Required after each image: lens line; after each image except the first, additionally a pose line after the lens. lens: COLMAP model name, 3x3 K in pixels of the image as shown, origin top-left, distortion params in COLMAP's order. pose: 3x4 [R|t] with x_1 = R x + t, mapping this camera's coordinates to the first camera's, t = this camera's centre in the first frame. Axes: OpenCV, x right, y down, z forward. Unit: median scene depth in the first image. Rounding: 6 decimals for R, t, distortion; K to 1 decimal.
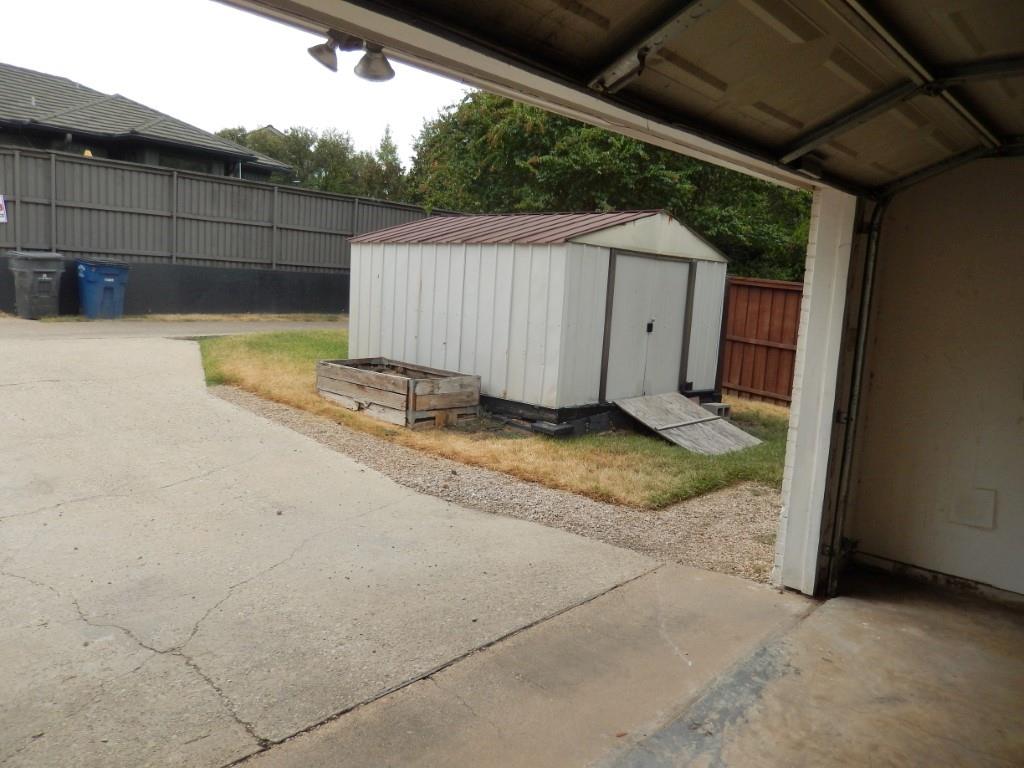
lens RADIAL K [[765.0, 0, 513.5], [0, 765.0, 383.5], [0, 0, 1]] dist [-0.010835, -0.002306]
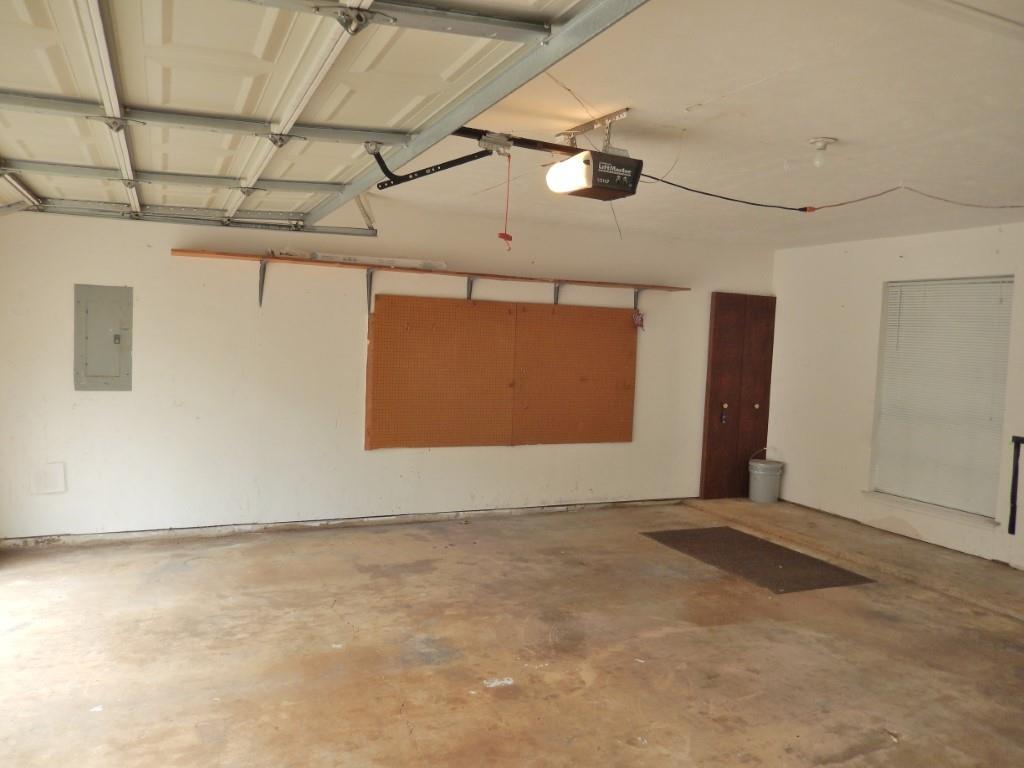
lens RADIAL K [[765.0, 0, 509.1], [0, 765.0, 383.2], [0, 0, 1]] dist [-0.010835, -0.002306]
pose [[0.405234, -0.090392, 0.909733, -0.255497], [0.097148, 0.993723, 0.055464, 0.005756], [-0.909037, 0.065903, 0.411472, -0.269073]]
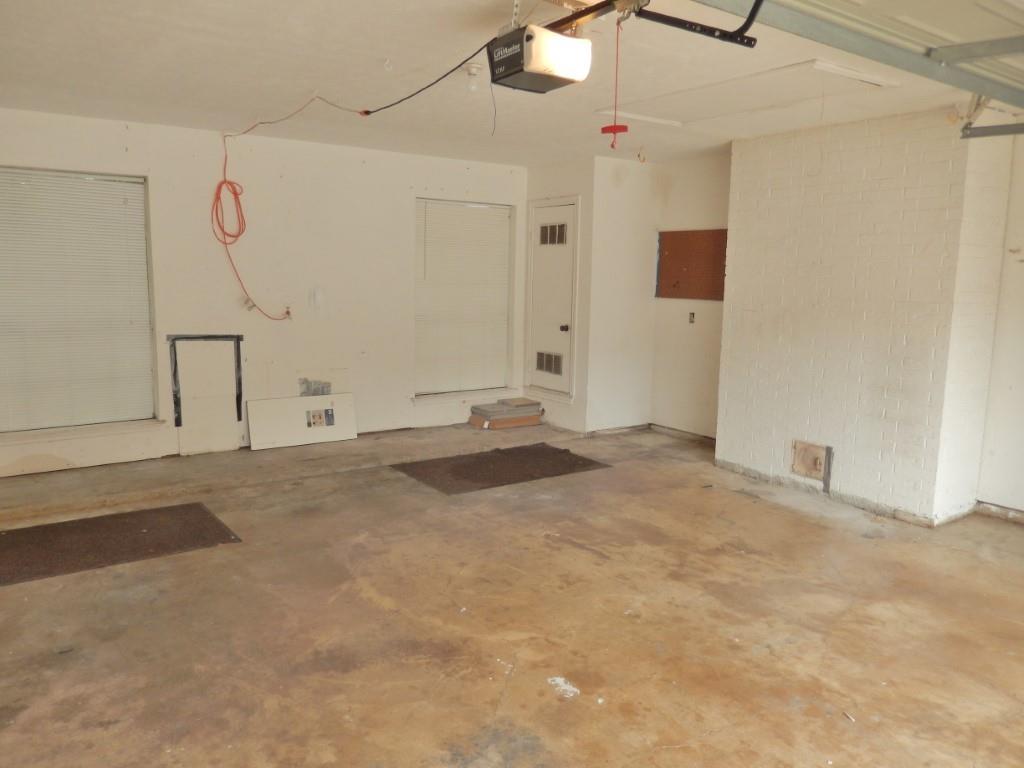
lens RADIAL K [[765.0, 0, 507.5], [0, 765.0, 384.2], [0, 0, 1]] dist [-0.010835, -0.002306]
pose [[-0.971157, -0.100058, 0.216430, 0.470776], [-0.036380, 0.959245, 0.280225, -0.081894], [-0.235648, 0.264269, -0.935218, 0.791519]]
